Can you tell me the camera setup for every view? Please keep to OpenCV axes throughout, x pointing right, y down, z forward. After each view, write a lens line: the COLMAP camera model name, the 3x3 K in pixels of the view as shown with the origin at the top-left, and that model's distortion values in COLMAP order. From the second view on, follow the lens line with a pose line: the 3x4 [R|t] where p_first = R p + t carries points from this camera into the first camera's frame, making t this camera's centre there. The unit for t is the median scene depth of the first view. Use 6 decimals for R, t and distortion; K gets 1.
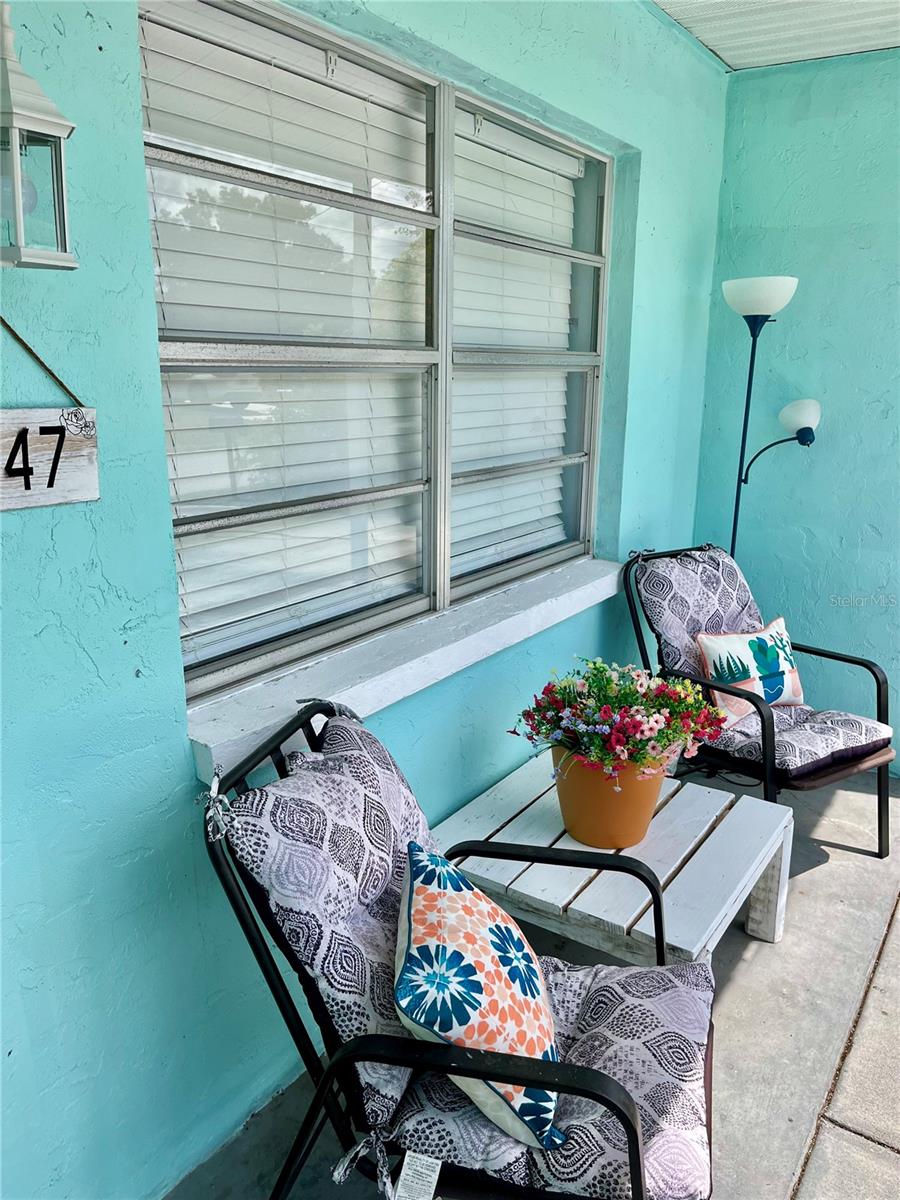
lens RADIAL K [[921.1, 0, 450.0], [0, 921.1, 600.0], [0, 0, 1]] dist [0.000608, -0.003026]
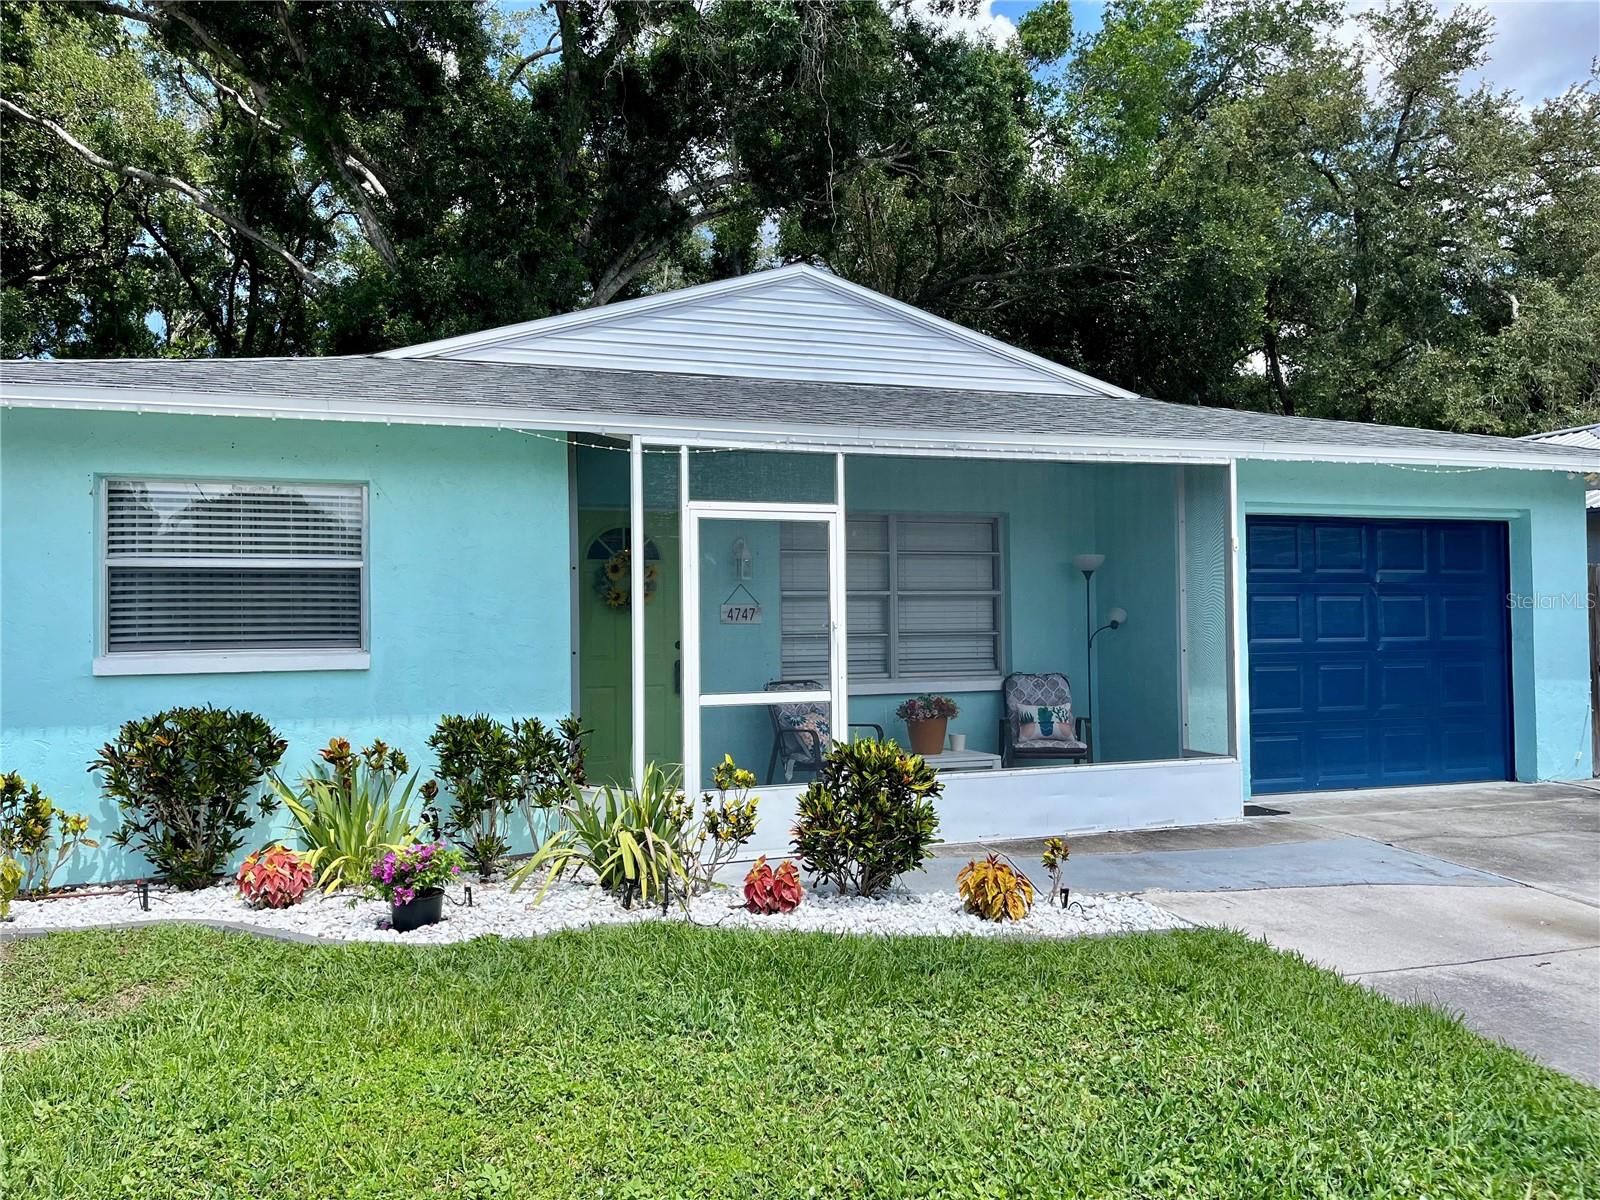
lens RADIAL K [[1228.1, 0, 800.0], [0, 1228.1, 600.0], [0, 0, 1]] dist [0.000608, -0.003026]
pose [[0.783209, -0.019055, -0.621466, 1.684843], [-0.138674, 0.968999, -0.204477, 0.471473], [0.606096, 0.246329, 0.756286, -1.679667]]
